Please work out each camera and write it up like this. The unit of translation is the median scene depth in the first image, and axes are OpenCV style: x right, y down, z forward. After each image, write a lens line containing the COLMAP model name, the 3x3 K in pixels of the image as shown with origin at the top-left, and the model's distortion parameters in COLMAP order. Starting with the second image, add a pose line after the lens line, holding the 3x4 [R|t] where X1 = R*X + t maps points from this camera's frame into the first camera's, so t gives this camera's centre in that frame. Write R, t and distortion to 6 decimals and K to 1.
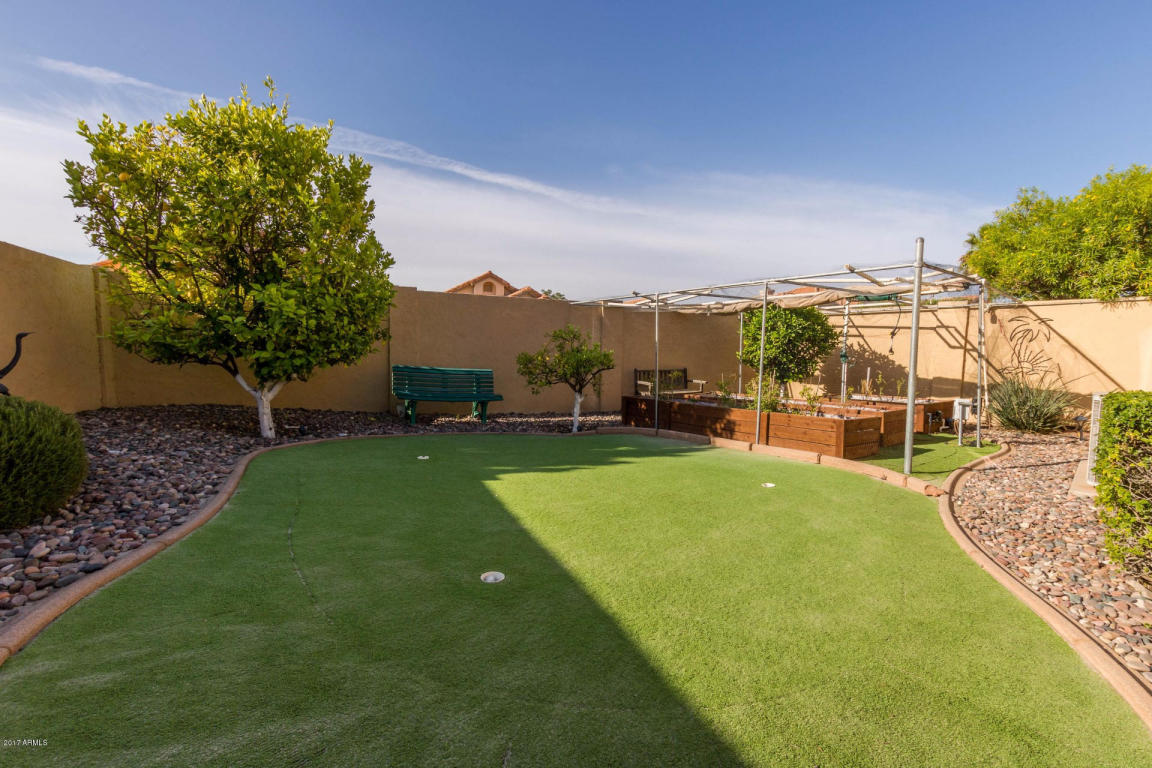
lens RADIAL K [[530.6, 0, 575.7], [0, 530.6, 387.2], [0, 0, 1]] dist [0.004615, -0.001034]
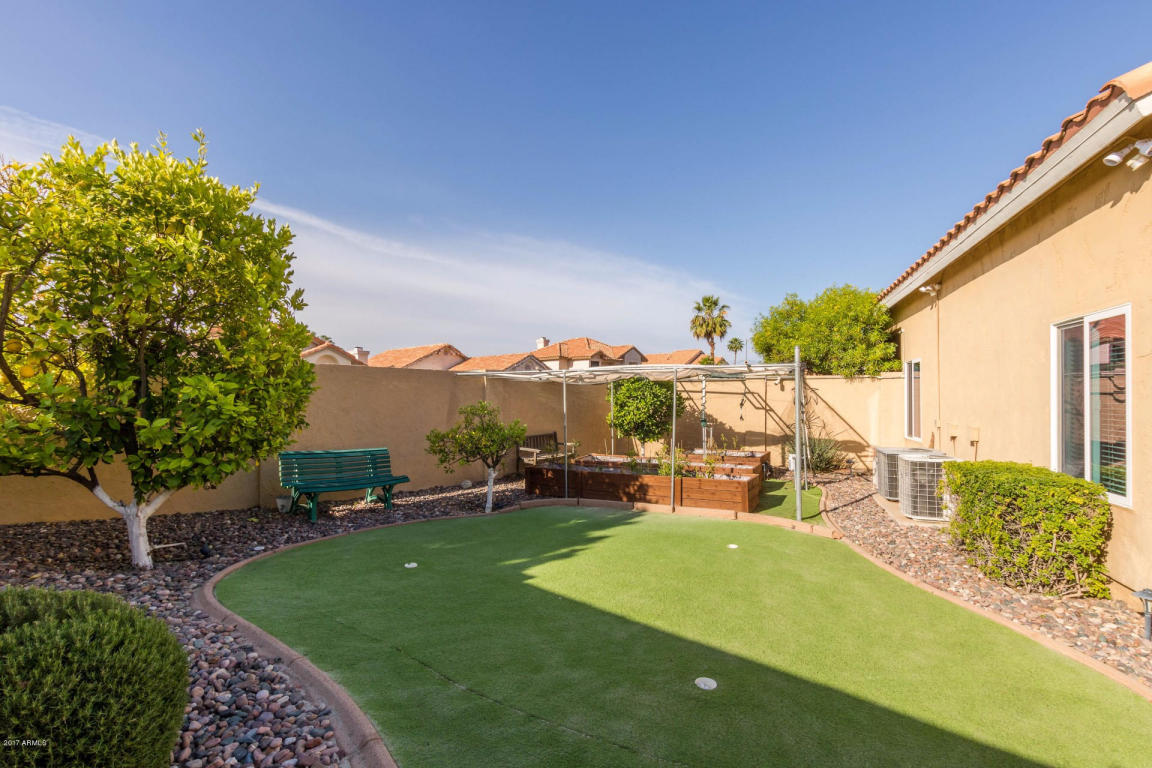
lens RADIAL K [[530.6, 0, 585.2], [0, 530.6, 383.0], [0, 0, 1]] dist [0.004615, -0.001034]
pose [[0.899168, -0.007020, 0.437548, -0.277749], [0.045295, 0.995994, -0.077102, -0.064905], [-0.435254, 0.089146, 0.895883, 0.012022]]
